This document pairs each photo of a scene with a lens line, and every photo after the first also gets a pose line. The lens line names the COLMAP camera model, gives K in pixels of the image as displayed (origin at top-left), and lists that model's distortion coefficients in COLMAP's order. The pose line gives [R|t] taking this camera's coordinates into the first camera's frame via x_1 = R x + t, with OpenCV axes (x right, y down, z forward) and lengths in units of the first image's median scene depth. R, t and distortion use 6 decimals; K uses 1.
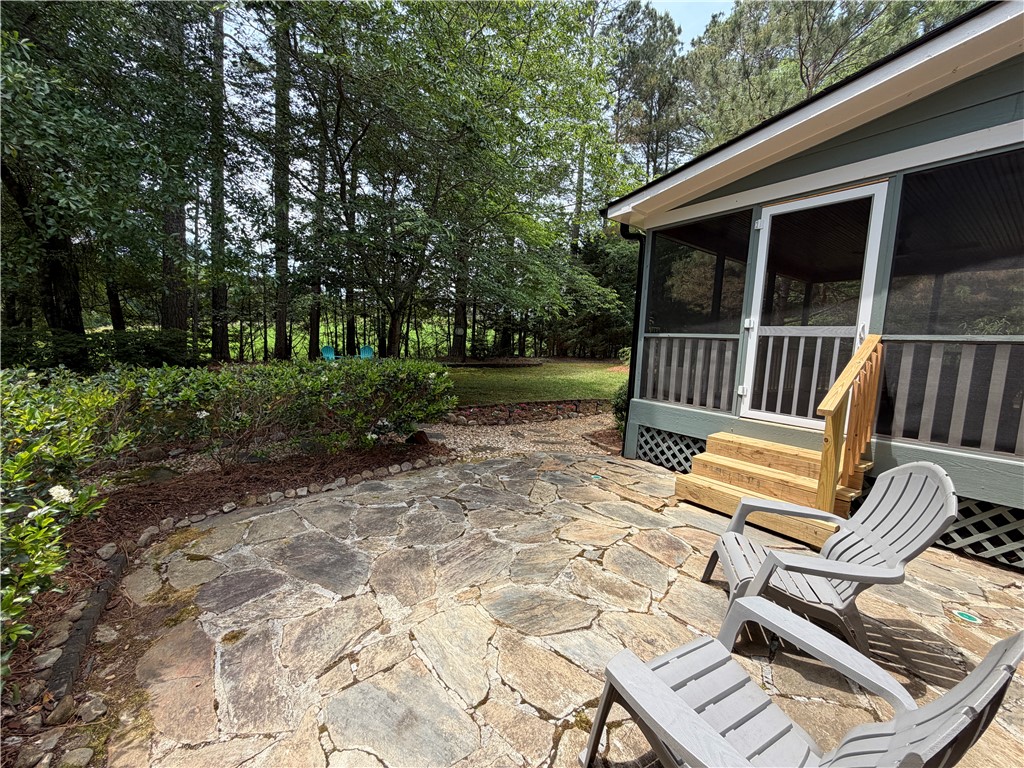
lens RADIAL K [[408.3, 0, 511.6], [0, 408.3, 383.5], [0, 0, 1]] dist [-0.001814, 0.000455]
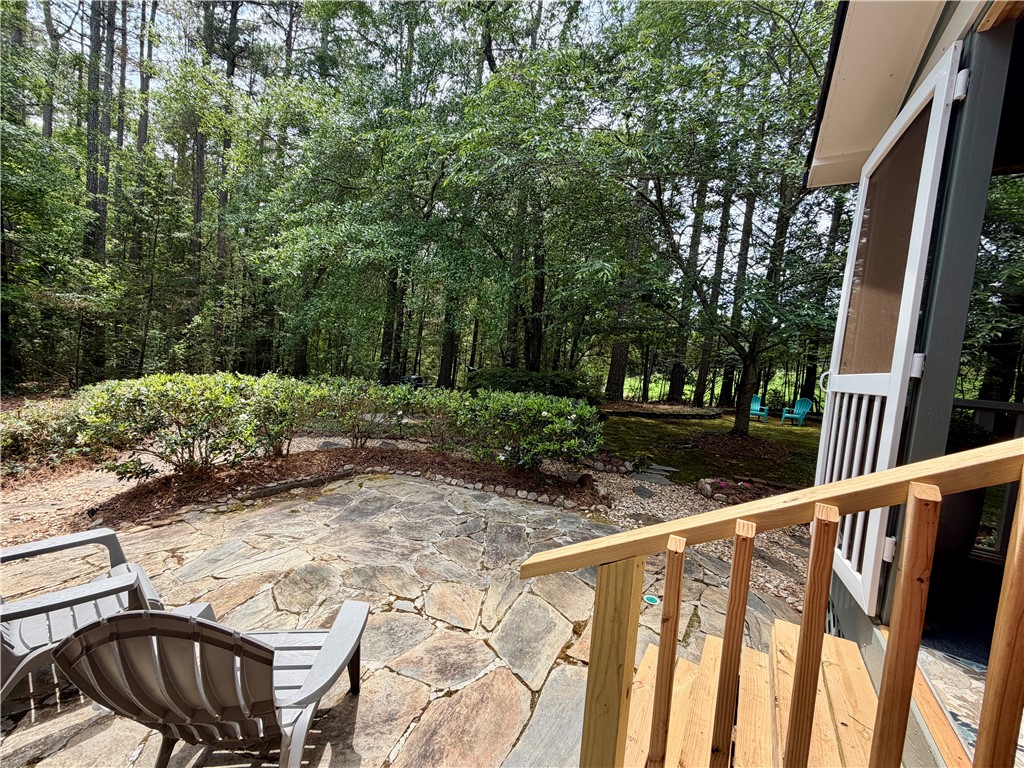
lens RADIAL K [[408.3, 0, 513.2], [0, 408.3, 386.2], [0, 0, 1]] dist [-0.001814, 0.000455]
pose [[0.386170, 0.055867, -0.920734, 1.011324], [-0.155763, 0.987780, -0.005395, -0.102531], [0.909181, 0.145500, 0.390153, 0.703003]]
